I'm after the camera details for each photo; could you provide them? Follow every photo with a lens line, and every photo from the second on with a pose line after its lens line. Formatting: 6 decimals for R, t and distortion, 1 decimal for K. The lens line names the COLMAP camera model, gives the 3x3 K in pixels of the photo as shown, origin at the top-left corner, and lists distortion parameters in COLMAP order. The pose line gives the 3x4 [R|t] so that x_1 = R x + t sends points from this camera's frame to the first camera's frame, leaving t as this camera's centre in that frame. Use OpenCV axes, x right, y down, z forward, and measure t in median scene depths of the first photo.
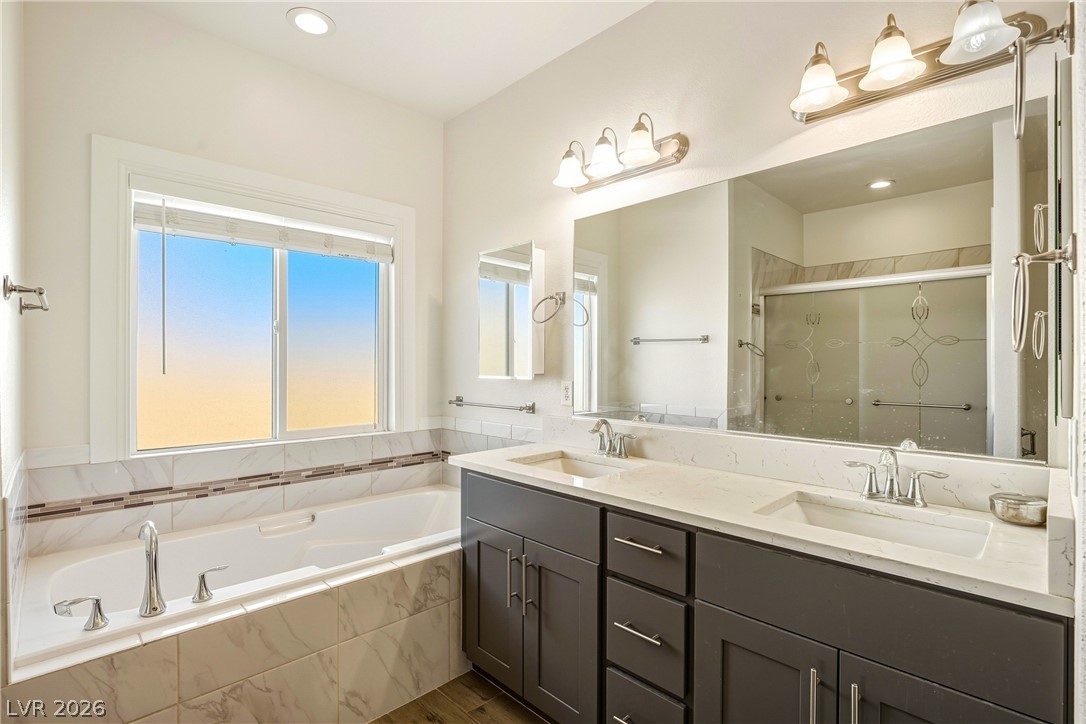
lens RADIAL K [[512.8, 0, 541.8], [0, 512.8, 362.2], [0, 0, 1]] dist [-0.013722, 0.000345]
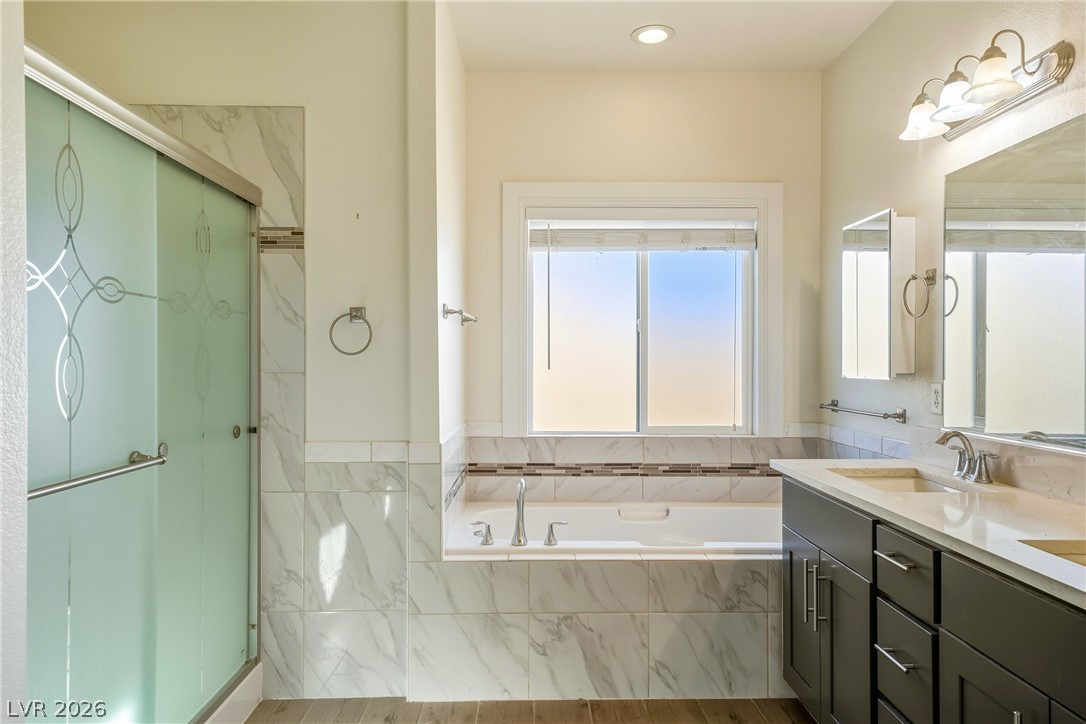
lens RADIAL K [[708.8, 0, 542.8], [0, 708.8, 361.3], [0, 0, 1]] dist [0.030331, -0.002857]
pose [[0.724541, 0.001493, -0.689230, 0.421062], [0.000270, 0.999997, 0.002449, 0.001317], [0.689232, -0.001960, 0.724538, -0.236803]]
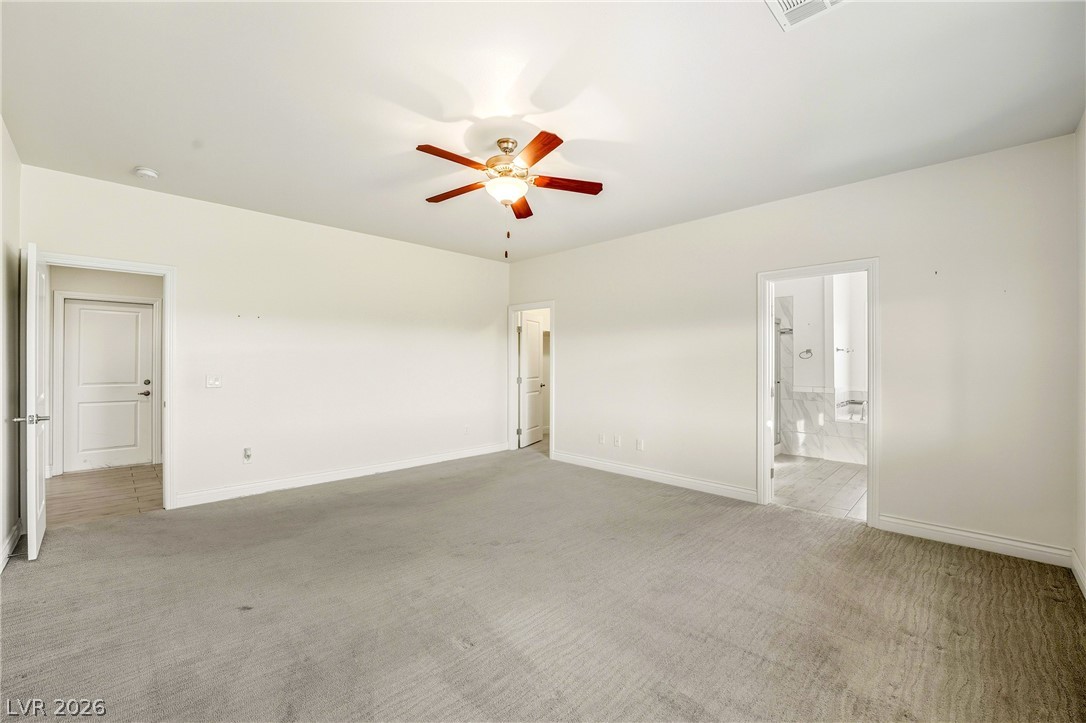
lens RADIAL K [[442.6, 0, 546.3], [0, 442.6, 363.7], [0, 0, 1]] dist [-0.028720, 0.003883]
pose [[0.018628, -0.007206, -0.999801, 2.173574], [-0.006457, 0.999952, -0.007327, 0.032145], [0.999806, 0.006592, 0.018581, -1.335654]]
